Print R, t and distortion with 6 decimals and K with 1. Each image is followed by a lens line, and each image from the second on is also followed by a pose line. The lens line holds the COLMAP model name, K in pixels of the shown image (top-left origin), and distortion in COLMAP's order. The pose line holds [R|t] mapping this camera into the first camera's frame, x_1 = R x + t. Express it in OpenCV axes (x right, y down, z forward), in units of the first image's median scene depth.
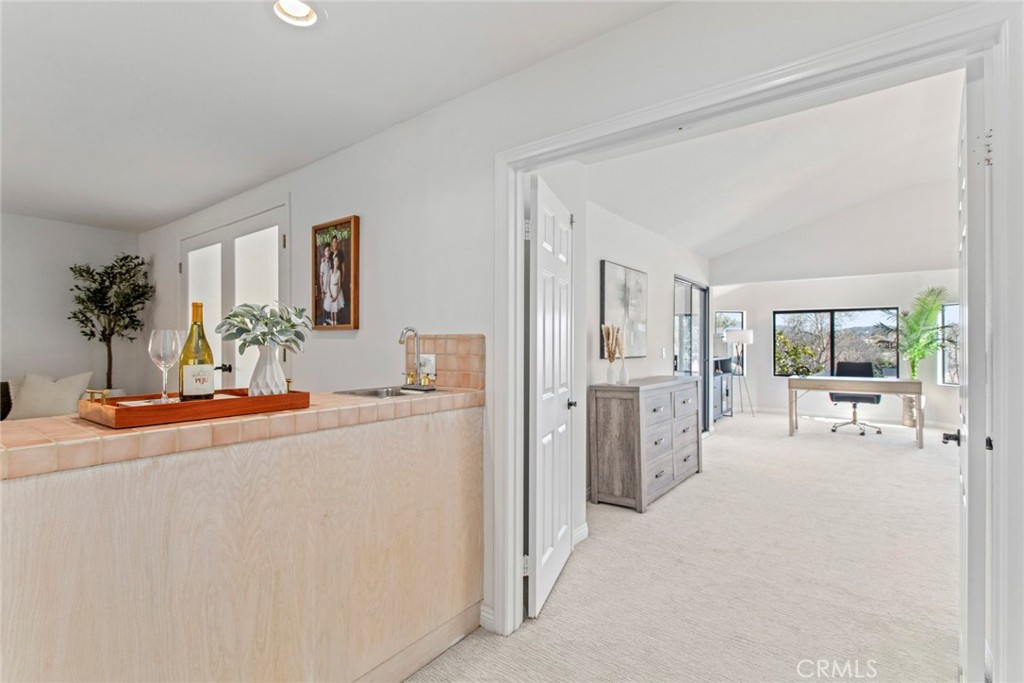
lens RADIAL K [[483.9, 0, 489.2], [0, 483.9, 340.6], [0, 0, 1]] dist [0.002937, -0.001747]
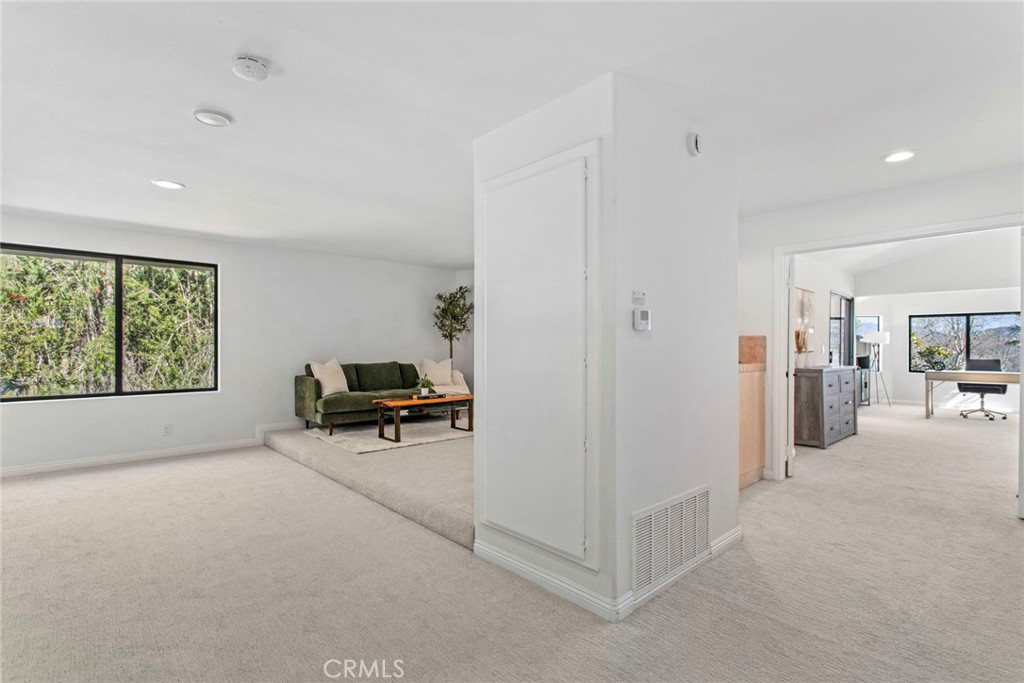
lens RADIAL K [[483.9, 0, 520.8], [0, 483.9, 349.2], [0, 0, 1]] dist [0.002937, -0.001747]
pose [[0.991410, 0.003361, -0.130744, -0.367382], [-0.001566, 0.999903, 0.013827, 0.007872], [0.130778, -0.013503, 0.991320, -0.552823]]
